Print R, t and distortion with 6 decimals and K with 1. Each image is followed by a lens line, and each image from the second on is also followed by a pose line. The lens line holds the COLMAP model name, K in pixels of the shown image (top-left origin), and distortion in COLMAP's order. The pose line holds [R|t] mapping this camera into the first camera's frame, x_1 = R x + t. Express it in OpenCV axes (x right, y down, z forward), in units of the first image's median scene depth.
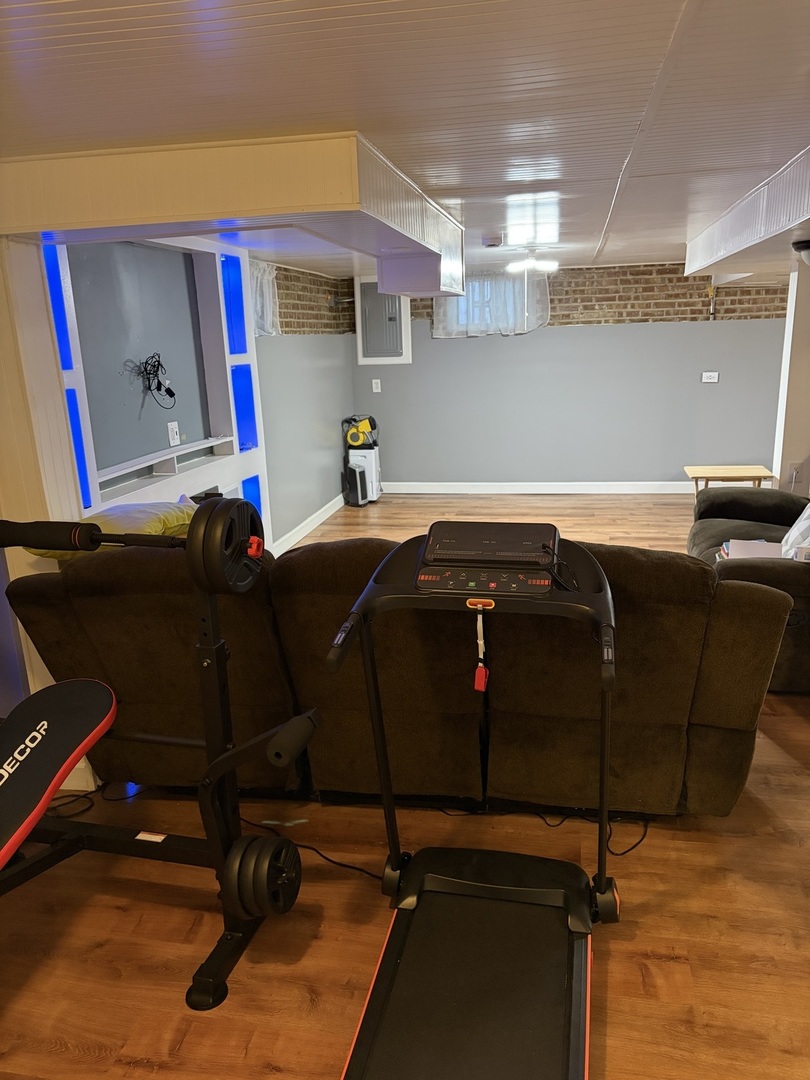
lens RADIAL K [[821.8, 0, 405.0], [0, 821.8, 540.0], [0, 0, 1]] dist [0.001584, 0.000181]
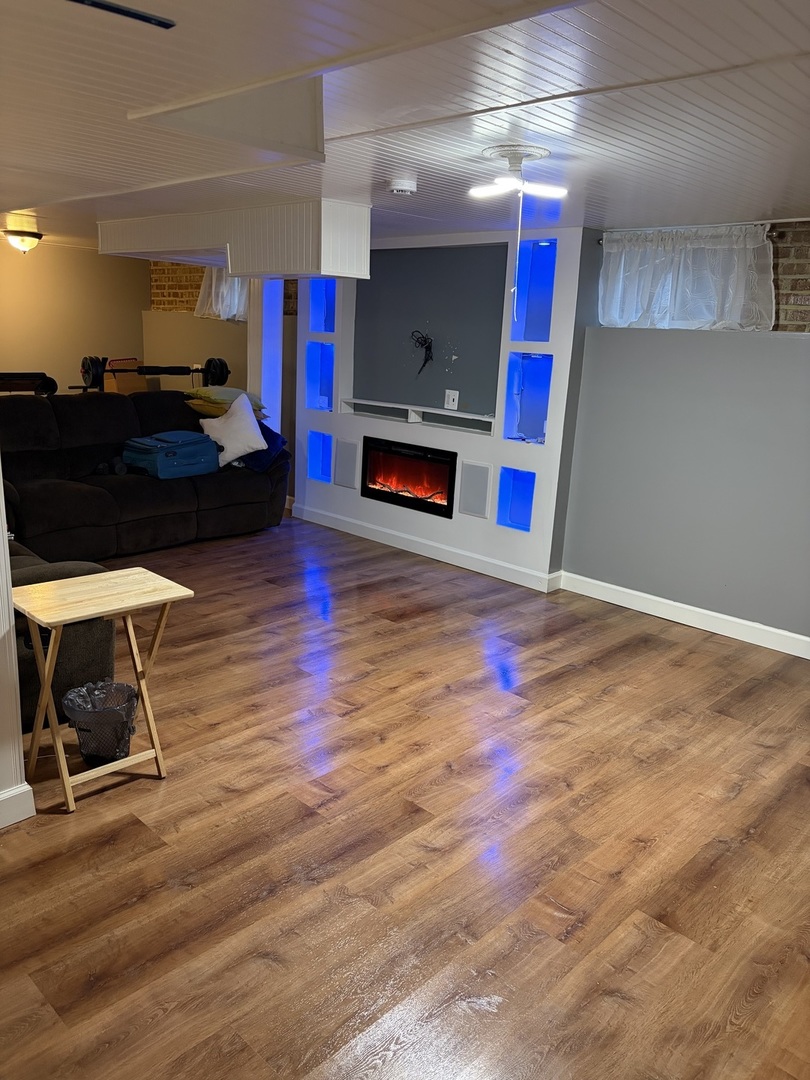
lens RADIAL K [[821.8, 0, 405.0], [0, 821.8, 540.0], [0, 0, 1]] dist [0.001584, 0.000181]
pose [[-0.545814, 0.217951, -0.809064, 0.628317], [-0.228501, 0.890263, 0.393978, -0.323699], [0.806148, 0.399911, -0.436116, 1.241333]]
